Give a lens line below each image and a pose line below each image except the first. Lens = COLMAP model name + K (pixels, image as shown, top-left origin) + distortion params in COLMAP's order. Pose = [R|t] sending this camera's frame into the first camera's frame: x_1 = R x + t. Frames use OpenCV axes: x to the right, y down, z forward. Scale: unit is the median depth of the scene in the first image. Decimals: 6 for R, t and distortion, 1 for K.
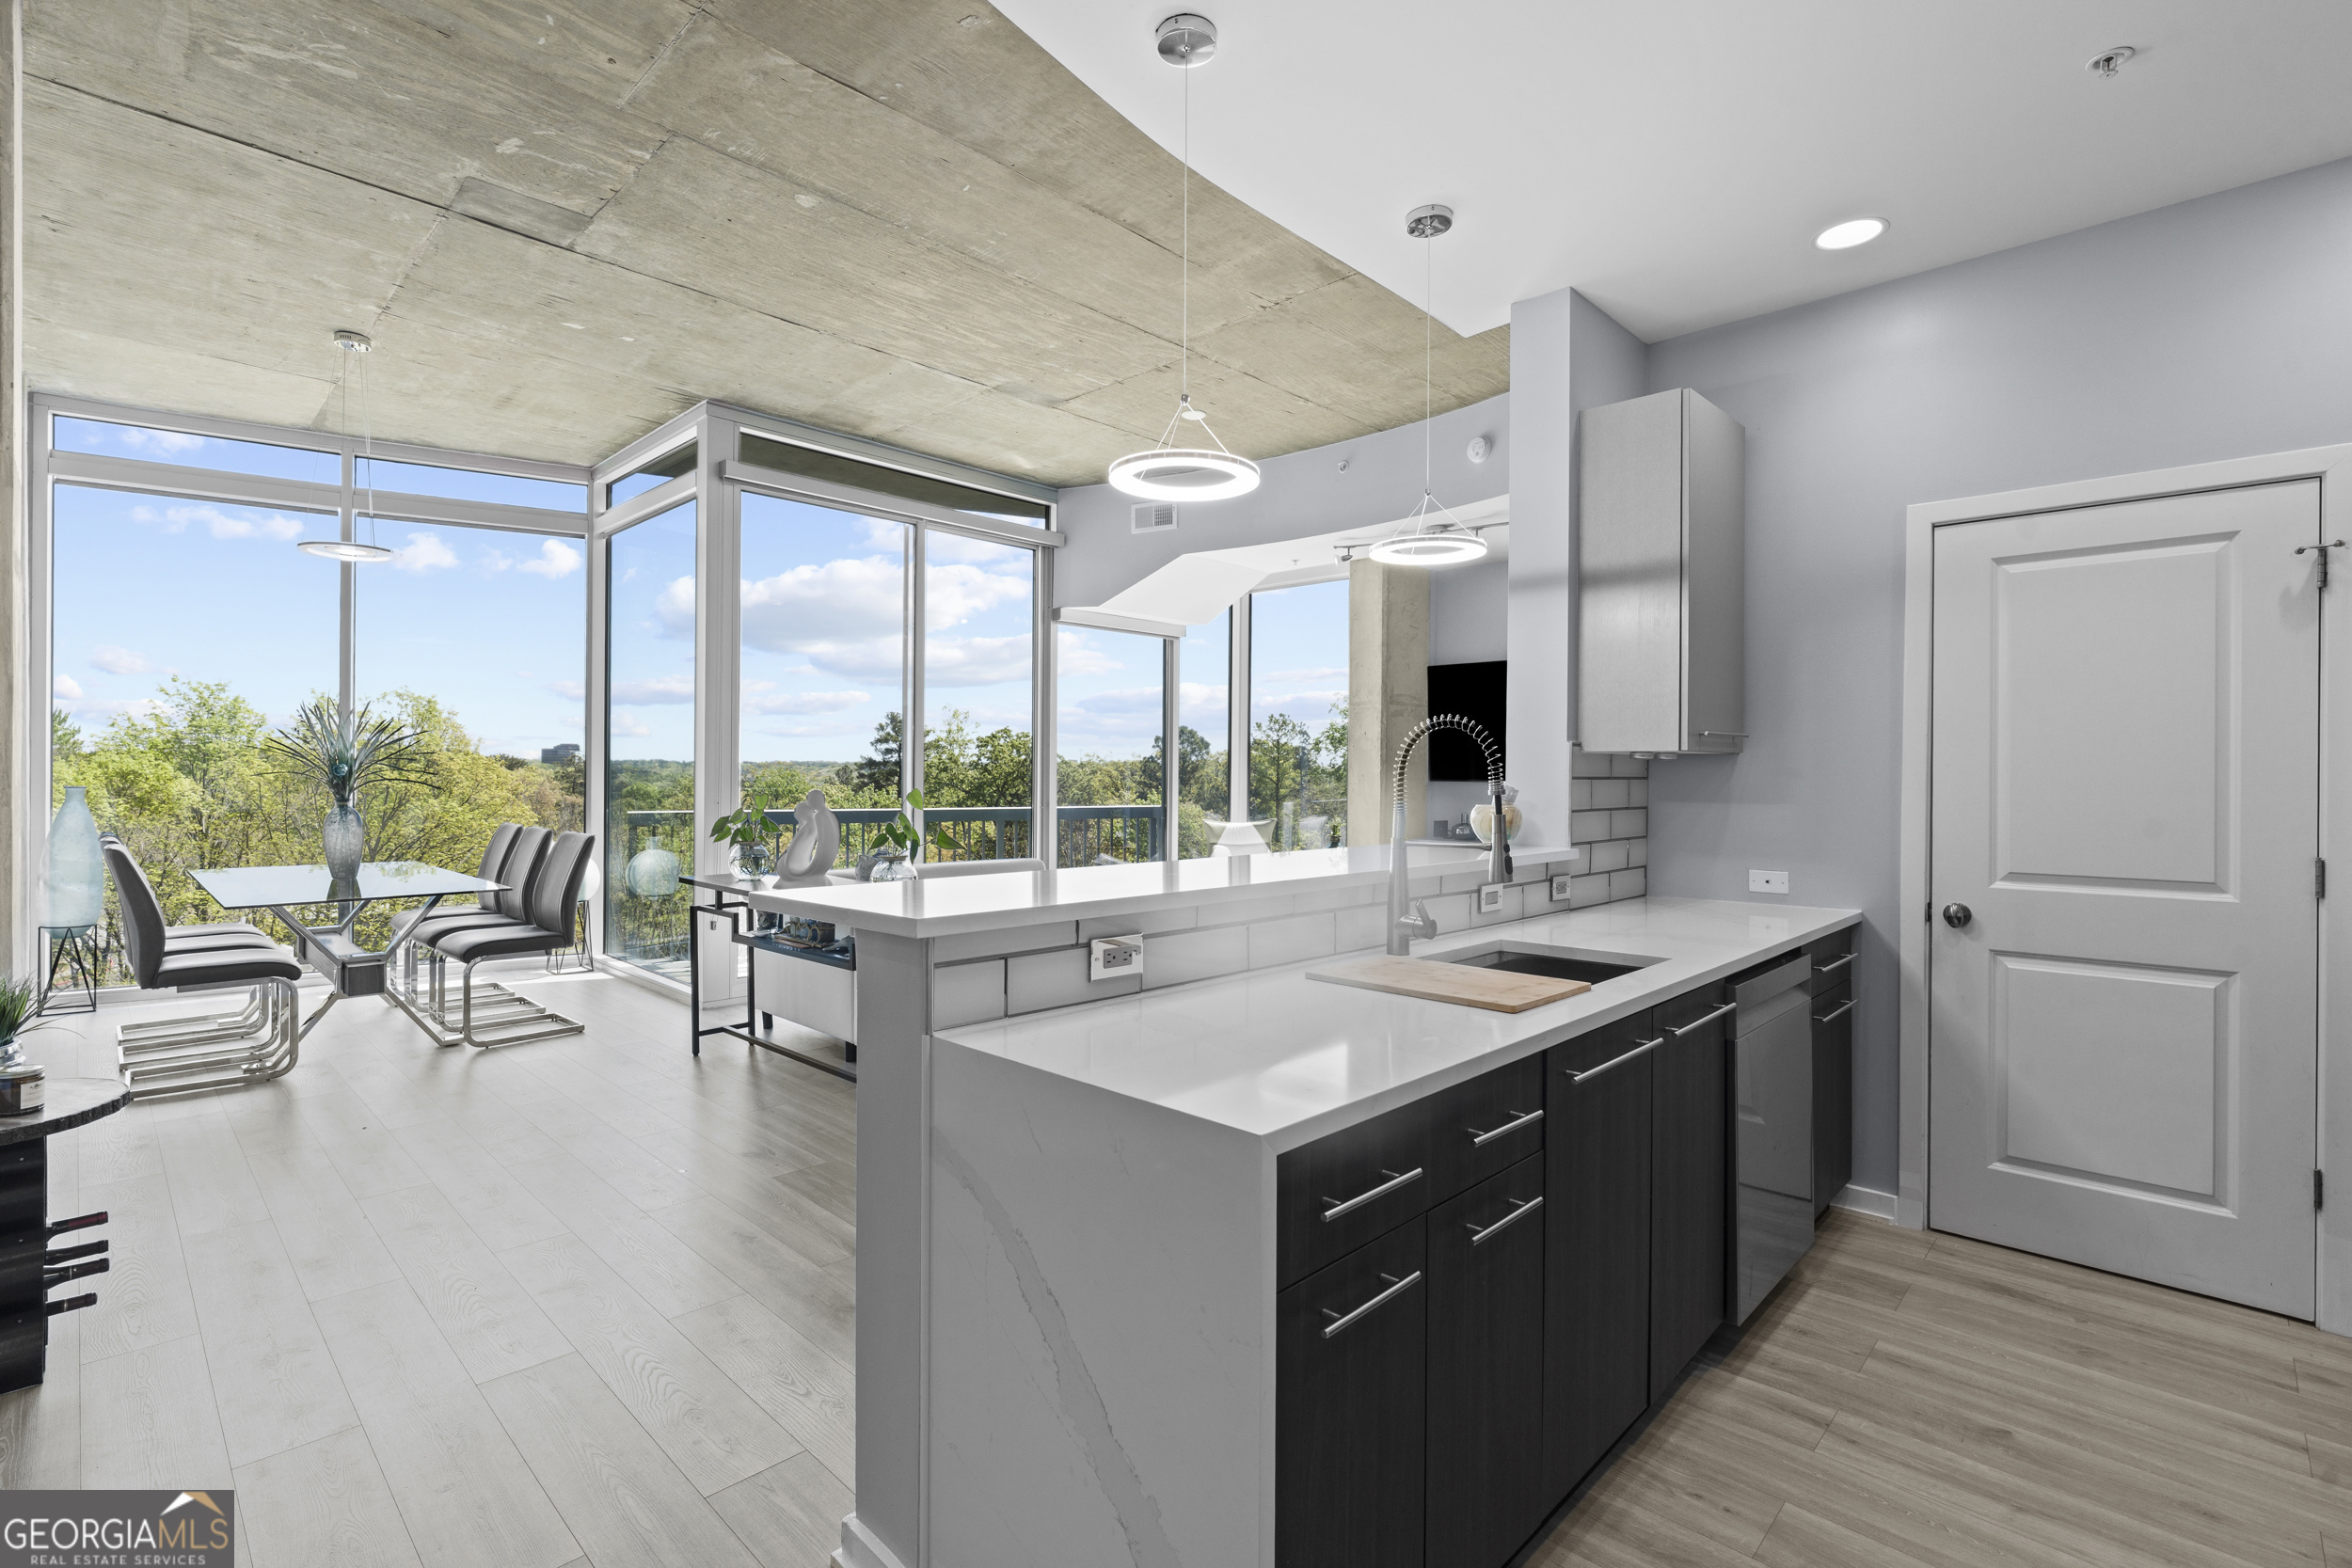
lens RADIAL K [[1067.1, 0, 1166.8], [0, 1067.1, 781.9], [0, 0, 1]] dist [0.000494, 0.001770]
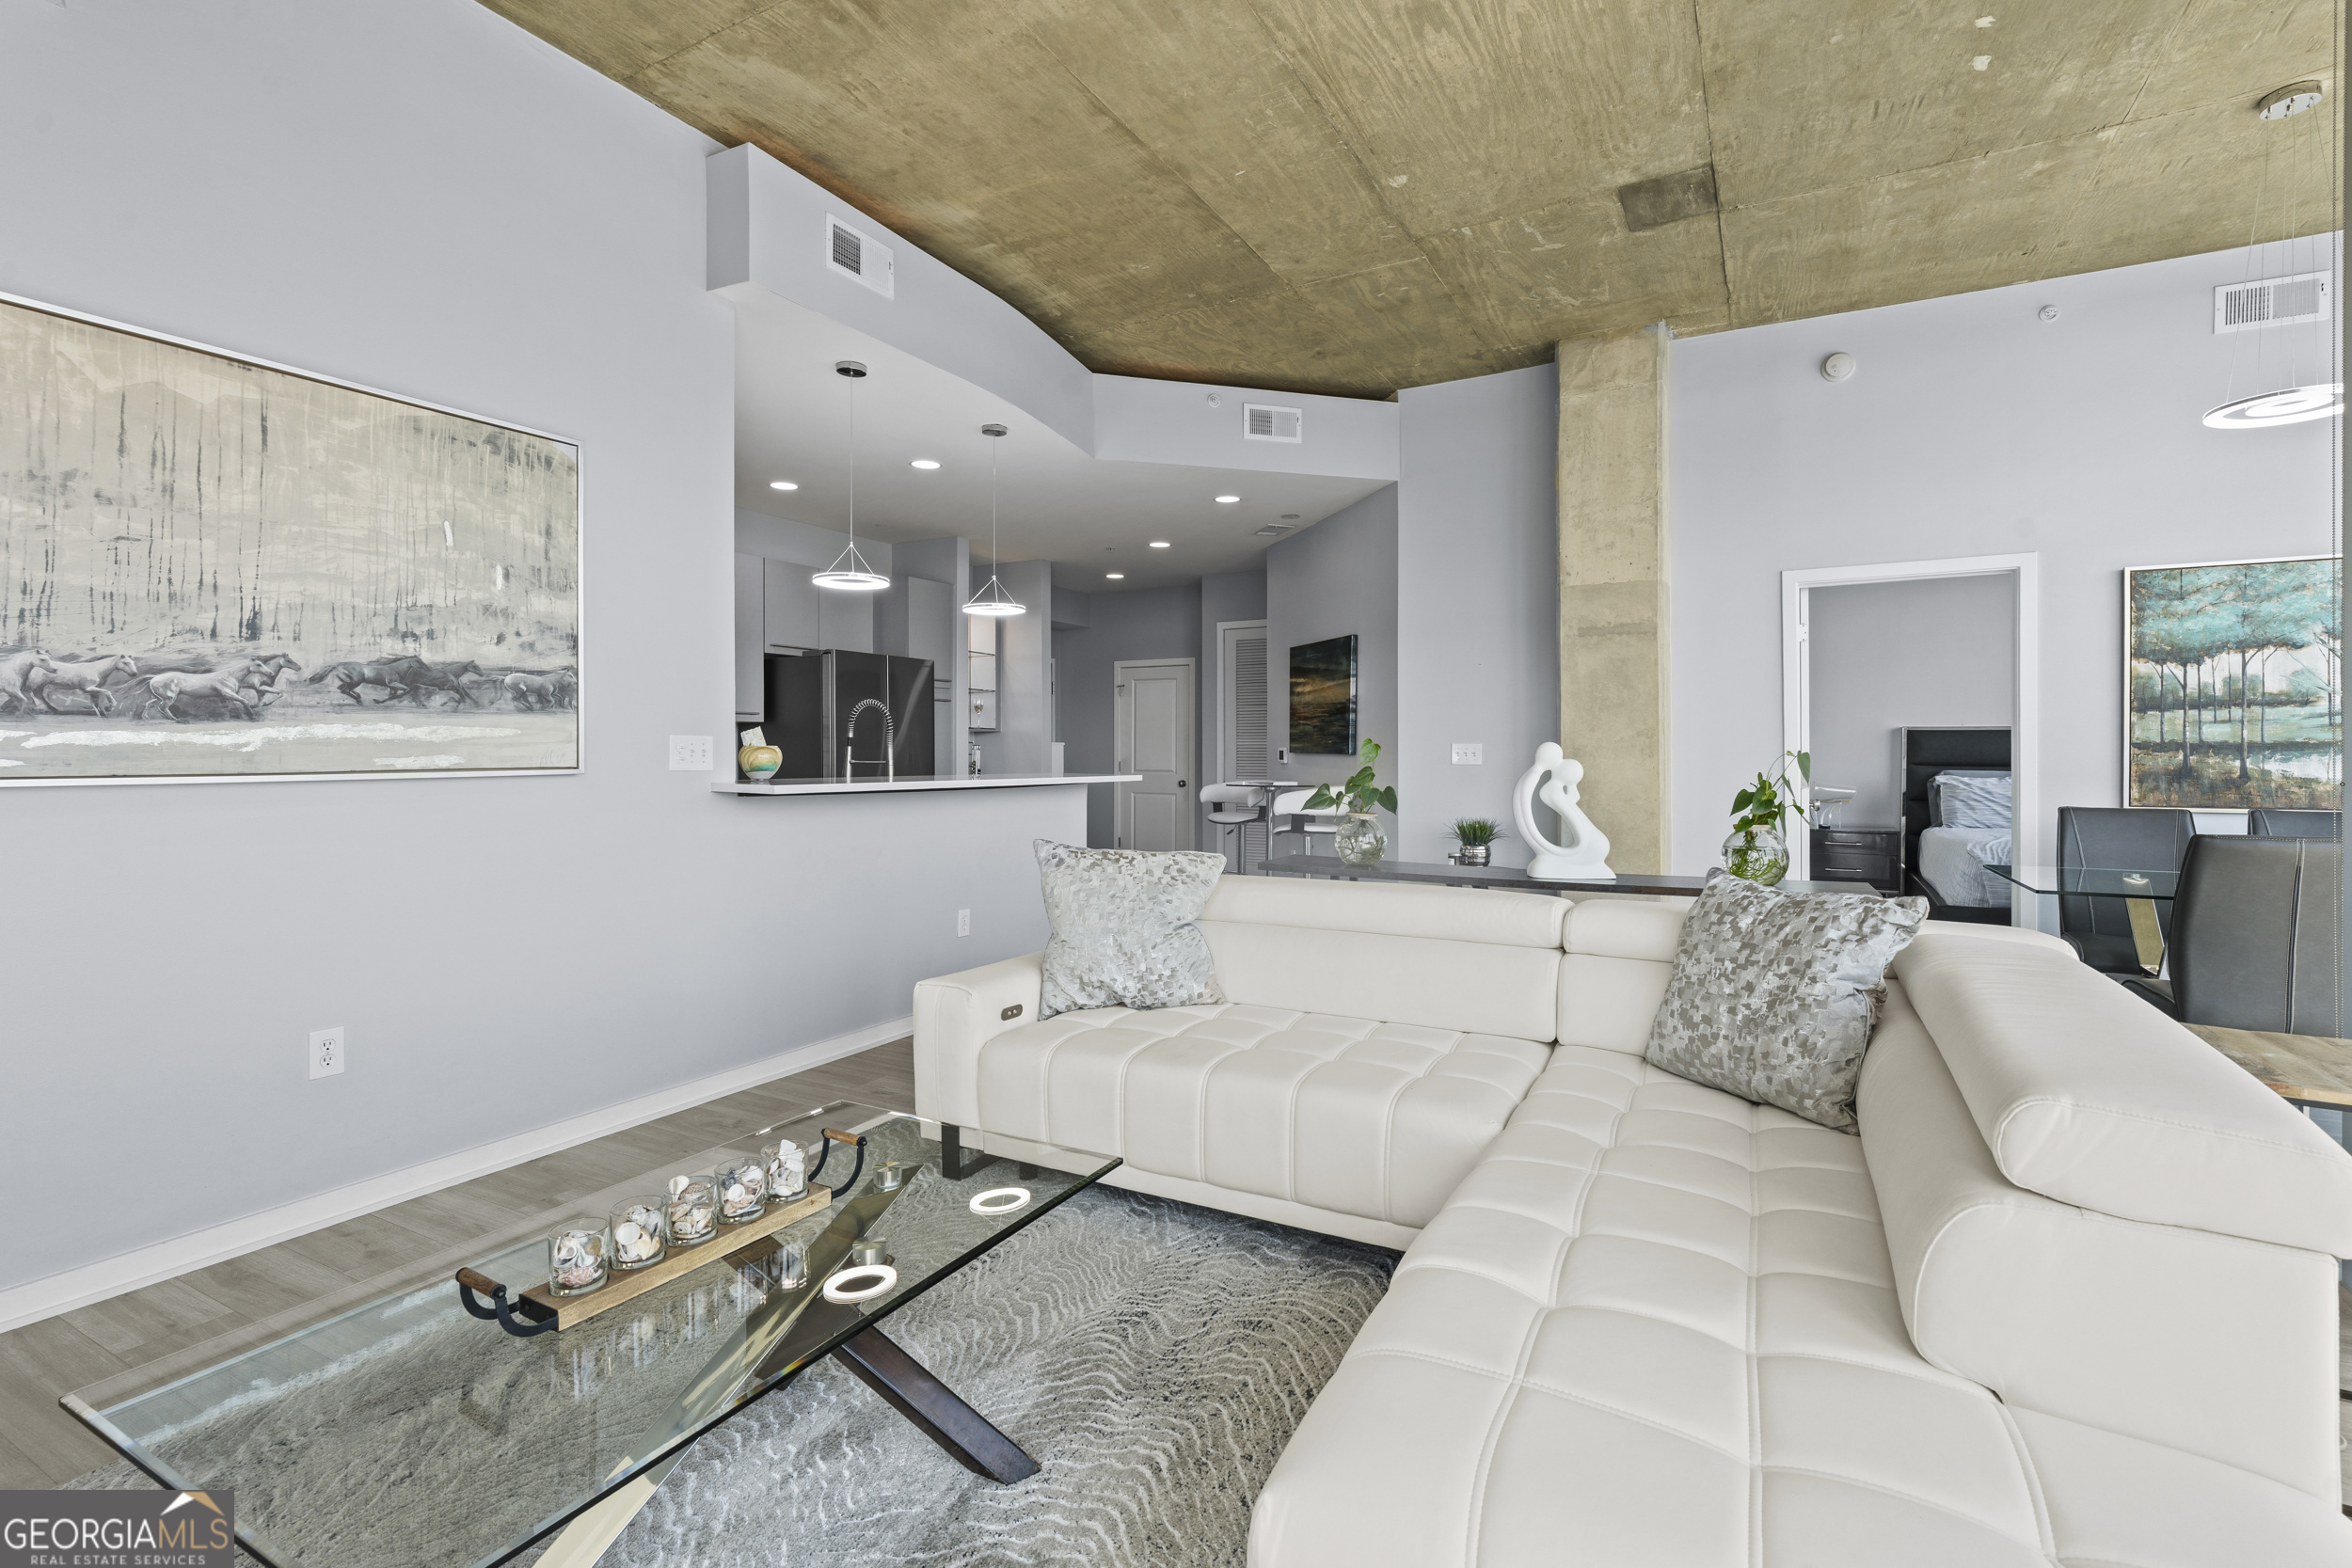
lens RADIAL K [[1082.5, 0, 1167.4], [0, 1082.5, 758.8], [0, 0, 1]] dist [-0.001444, 0.001536]
pose [[-0.966045, -0.007302, -0.258269, 0.085272], [-0.009533, 0.999927, 0.007386, 0.010796], [0.258197, 0.009597, -0.966045, 1.106983]]
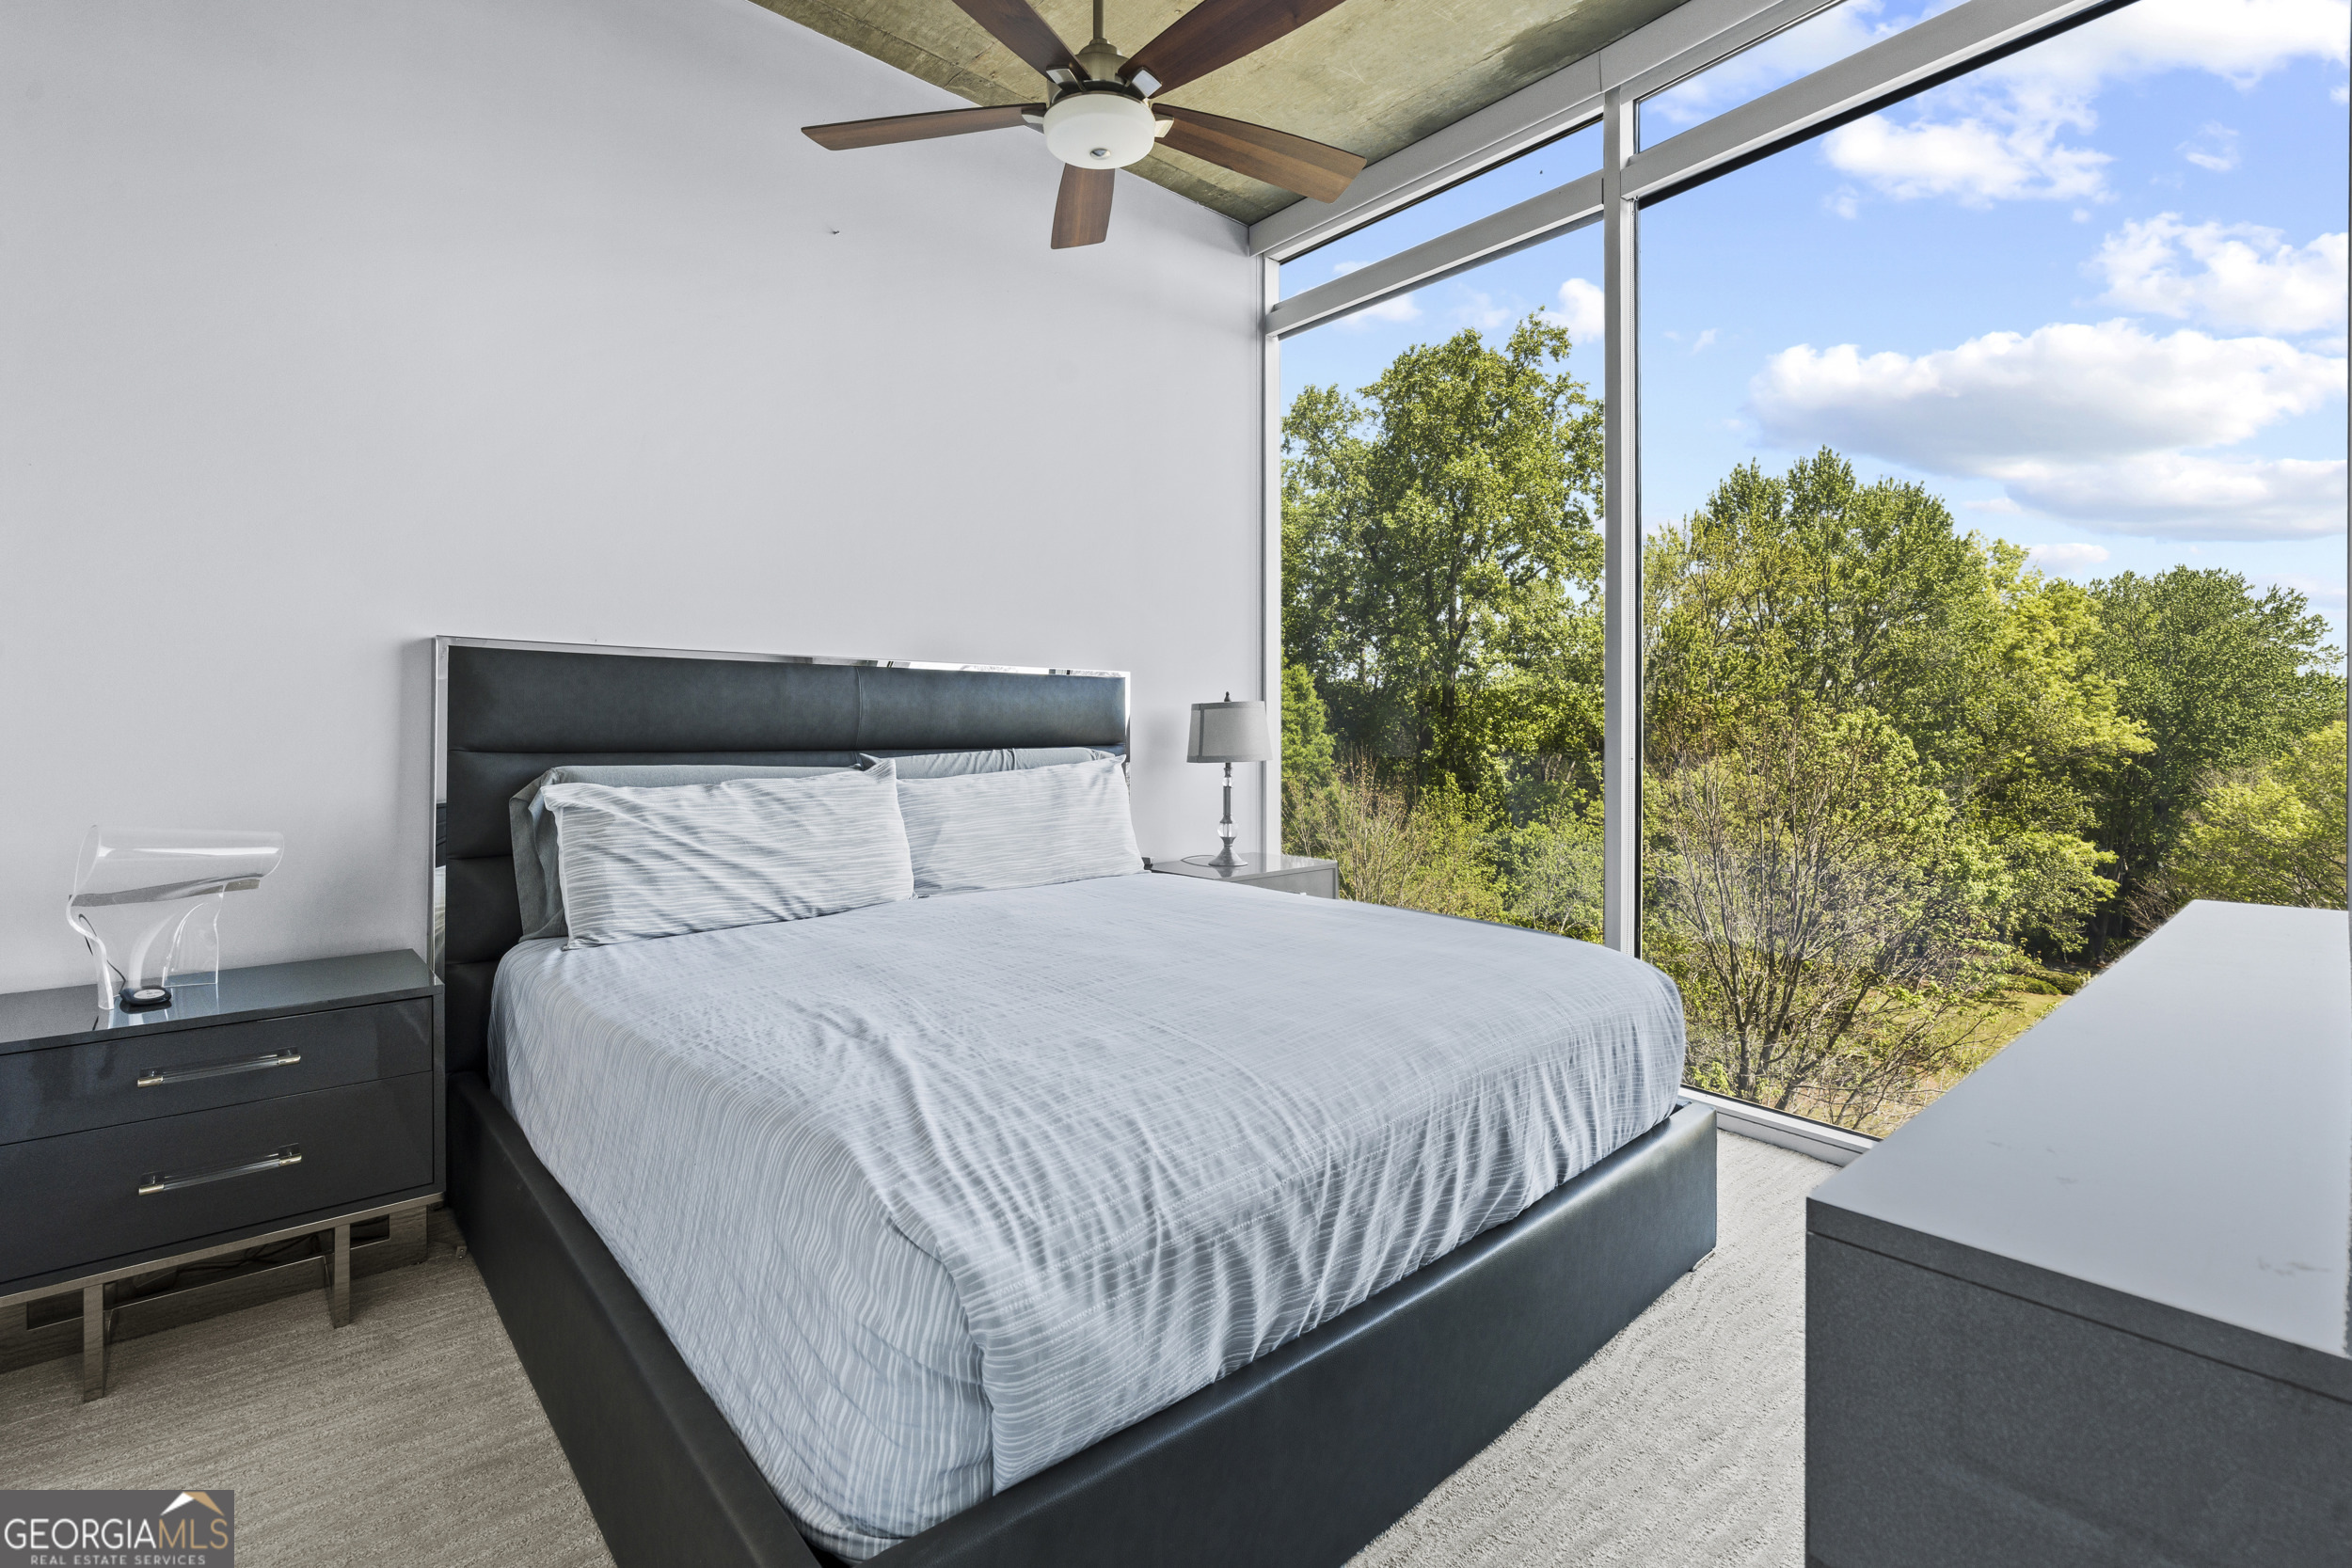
lens RADIAL K [[1075.7, 0, 1163.2], [0, 1075.7, 725.8], [0, 0, 1]] dist [0.000244, 0.000267]
pose [[-0.060899, -0.009607, -0.998098, -0.634237], [-0.010156, 0.999908, -0.009005, 0.010062], [0.998092, 0.009588, -0.060991, 0.449827]]
